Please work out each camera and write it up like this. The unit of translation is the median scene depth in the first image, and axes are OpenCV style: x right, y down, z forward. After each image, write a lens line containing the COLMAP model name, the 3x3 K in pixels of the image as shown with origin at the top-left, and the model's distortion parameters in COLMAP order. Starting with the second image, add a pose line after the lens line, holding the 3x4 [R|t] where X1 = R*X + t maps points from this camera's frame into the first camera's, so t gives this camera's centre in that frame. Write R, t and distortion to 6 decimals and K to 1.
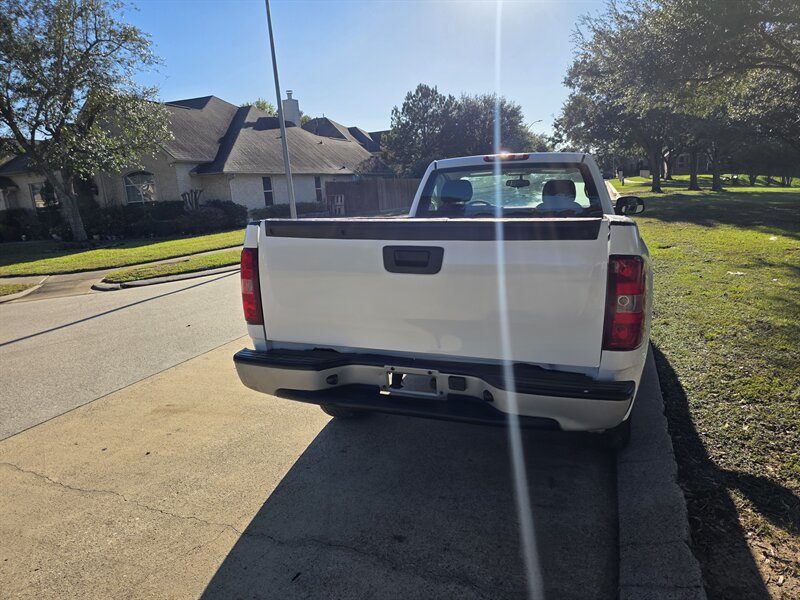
lens RADIAL K [[539.7, 0, 404.8], [0, 539.7, 303.4], [0, 0, 1]] dist [0.065470, -0.062772]
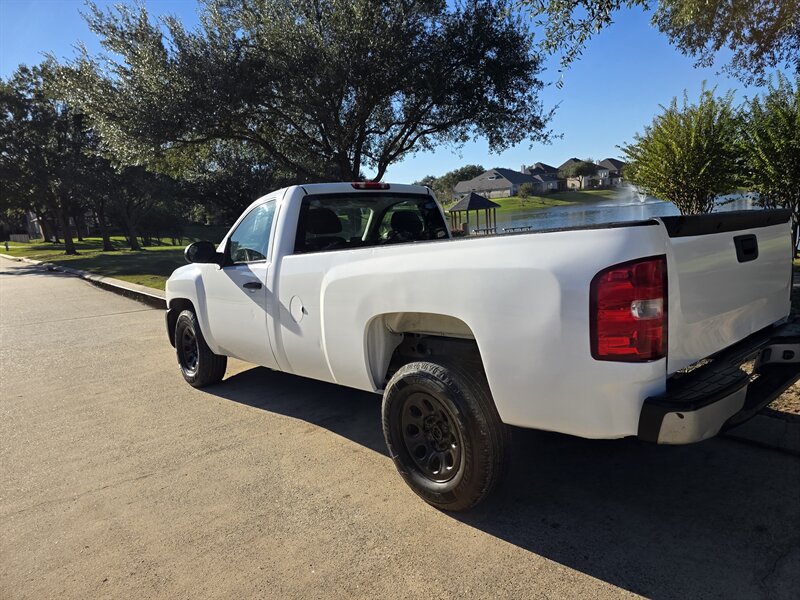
lens RADIAL K [[534.8, 0, 404.7], [0, 534.8, 294.6], [0, 0, 1]] dist [0.063044, -0.058171]
pose [[0.493966, -0.113631, 0.862024, -0.105114], [0.224940, 0.974372, -0.000457, -0.012113], [-0.839880, 0.194130, 0.506867, 0.088763]]
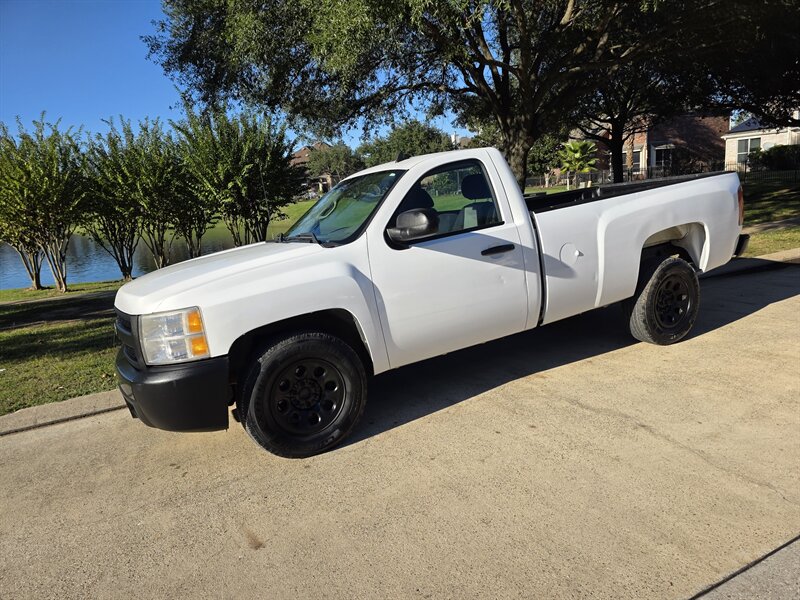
lens RADIAL K [[533.9, 0, 405.5], [0, 533.9, 310.4], [0, 0, 1]] dist [0.065290, -0.062077]
pose [[-0.732621, -0.025772, 0.680149, -0.073625], [0.260996, 0.912259, 0.315698, -0.060571], [-0.628608, 0.408803, -0.661613, 0.316274]]
